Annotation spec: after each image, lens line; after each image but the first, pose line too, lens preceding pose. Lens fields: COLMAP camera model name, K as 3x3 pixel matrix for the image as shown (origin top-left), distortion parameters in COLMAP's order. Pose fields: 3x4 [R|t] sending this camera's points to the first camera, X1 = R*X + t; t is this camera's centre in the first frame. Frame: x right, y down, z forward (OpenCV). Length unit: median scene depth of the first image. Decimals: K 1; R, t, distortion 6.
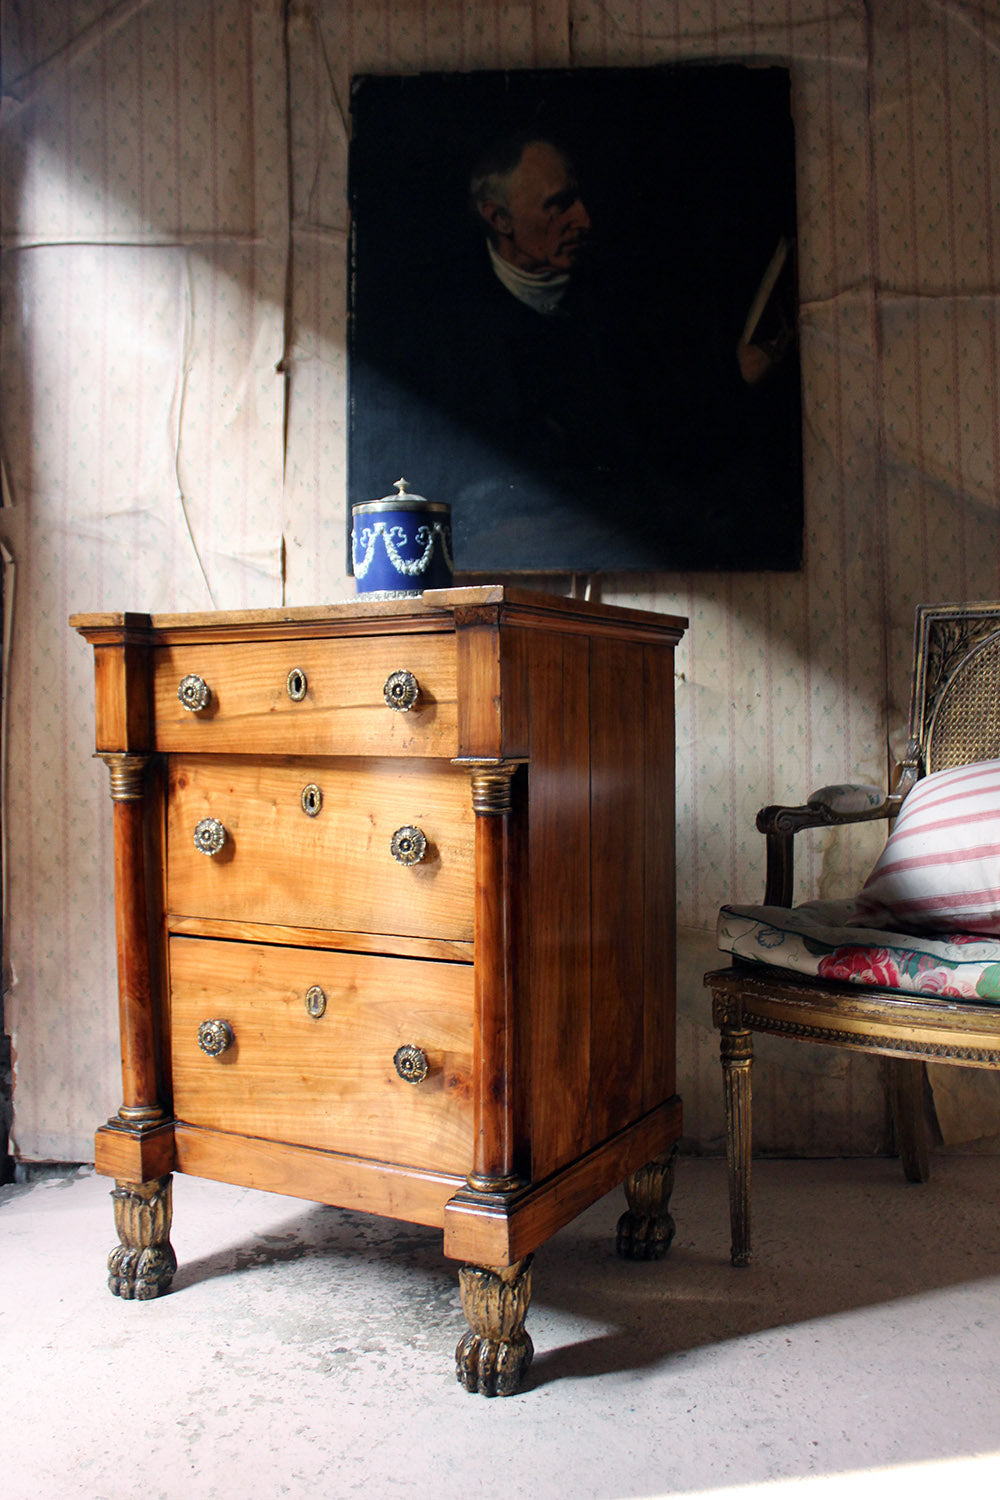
lens RADIAL K [[1375.5, 0, 490.6], [0, 1375.5, 753.9], [0, 0, 1]] dist [-0.096998, 0.000000]
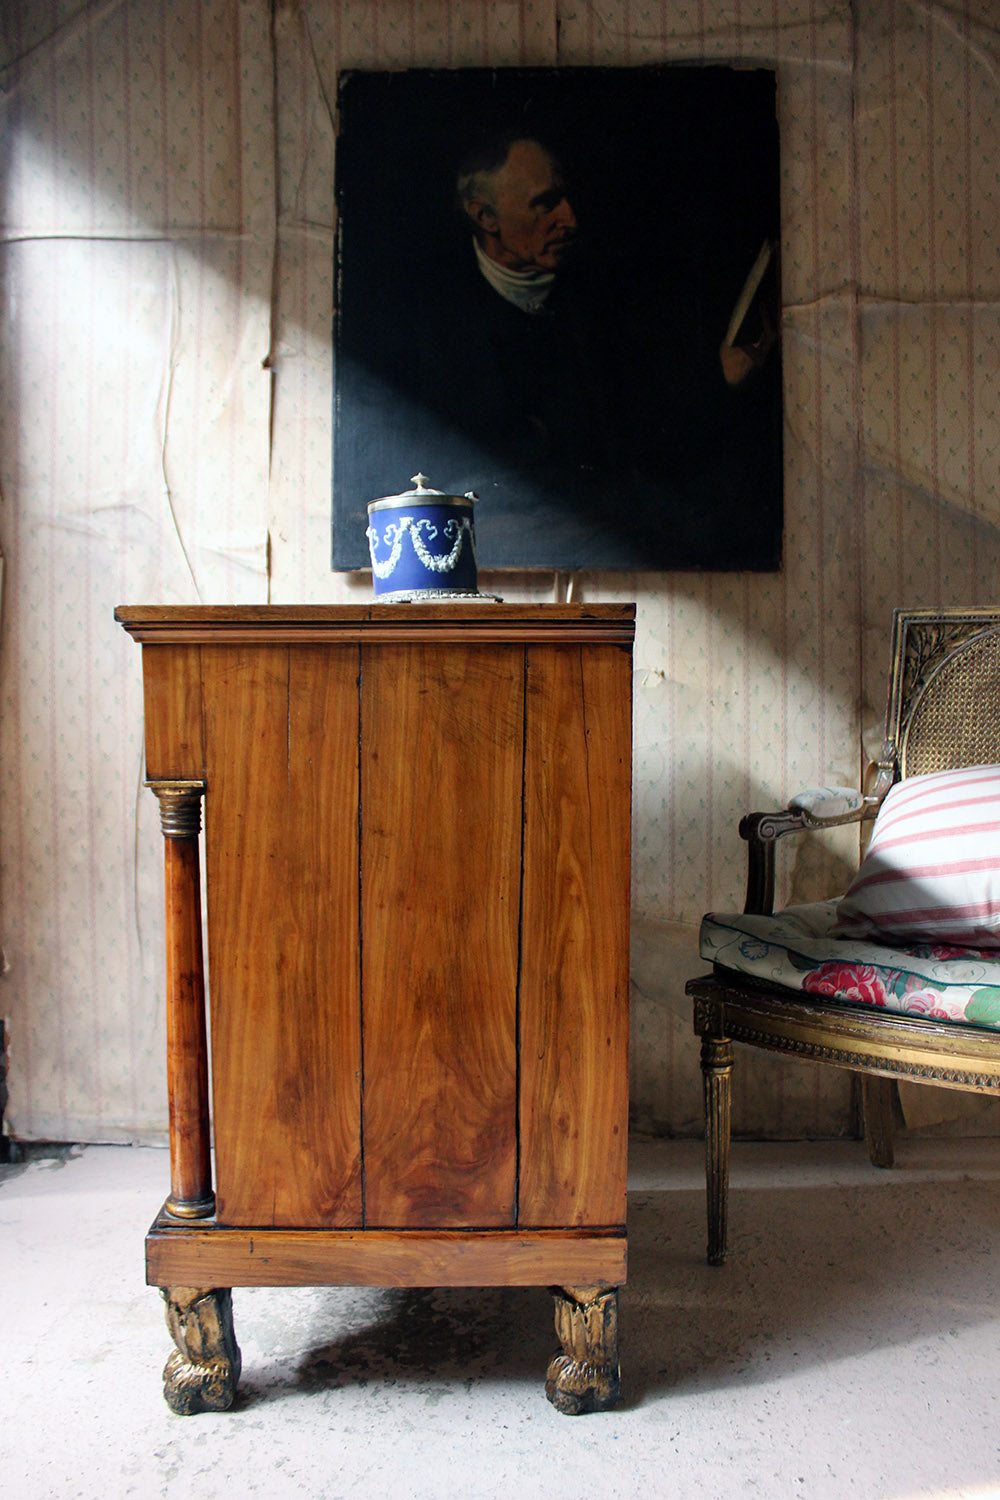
lens RADIAL K [[1247.6, 0, 490.9], [0, 1247.6, 751.0], [0, 0, 1]] dist [-0.139340, 0.091939]
pose [[0.999779, 0.006529, 0.019976, -0.006423], [-0.007278, 0.999264, 0.037660, -0.042979], [-0.019715, -0.037797, 0.999091, 0.104999]]
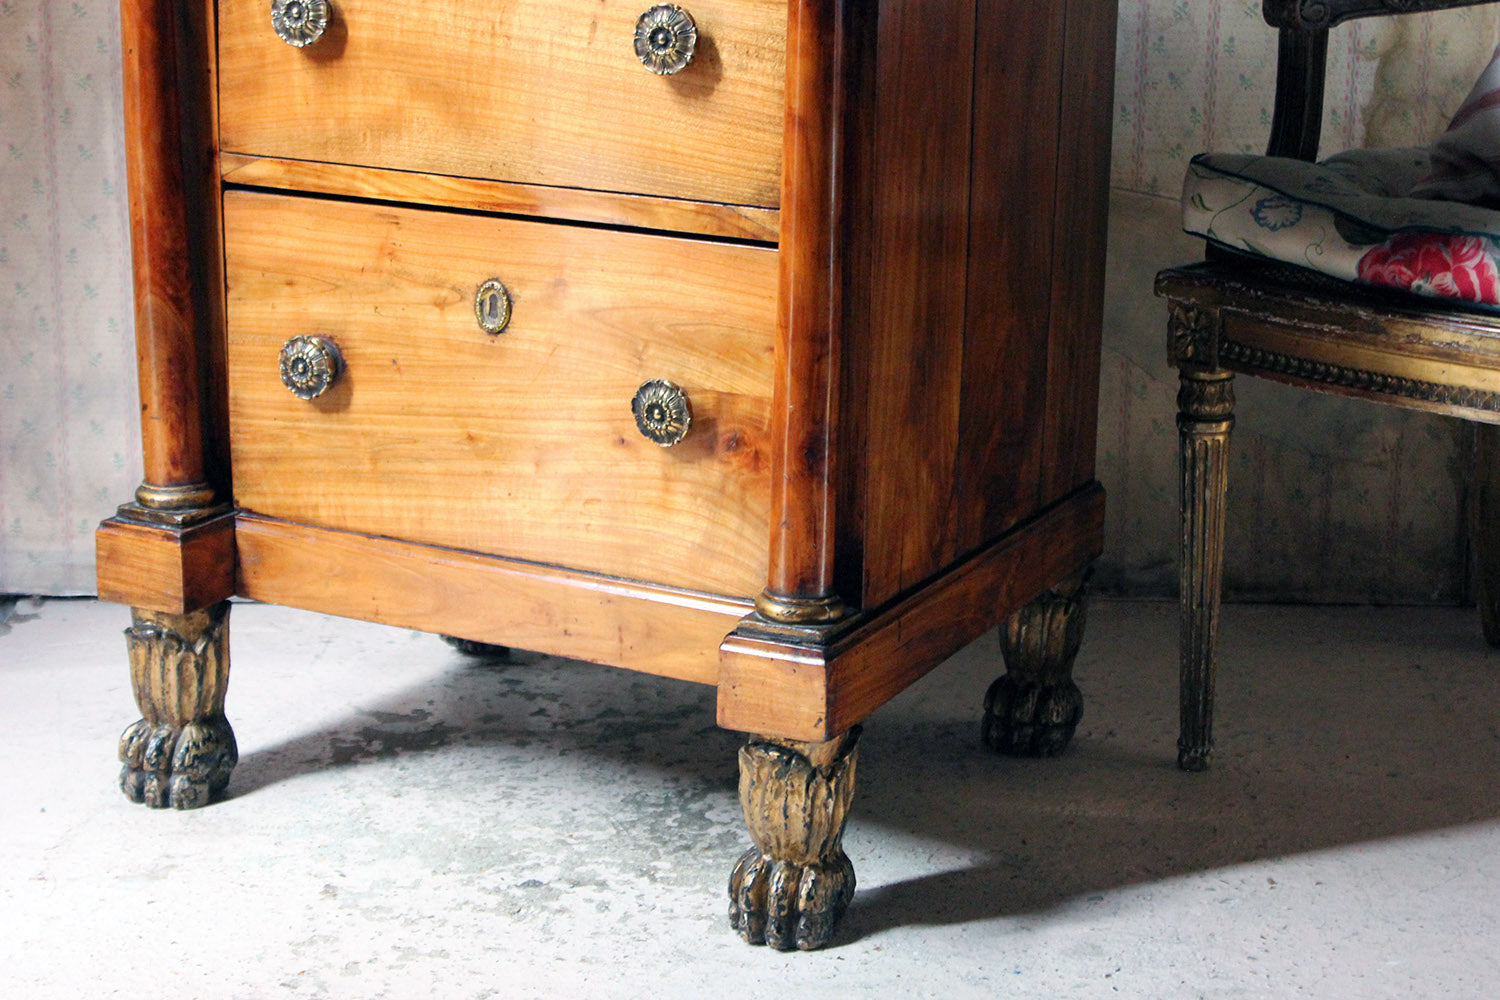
lens RADIAL K [[2854.7, 0, 744.2], [0, 2854.7, 485.9], [0, 0, 1]] dist [0.013298, 0.000000]
pose [[0.999439, 0.017646, 0.028449, -0.050418], [-0.023714, 0.973005, 0.229563, -0.023987], [-0.023631, -0.230109, 0.972878, -0.185712]]
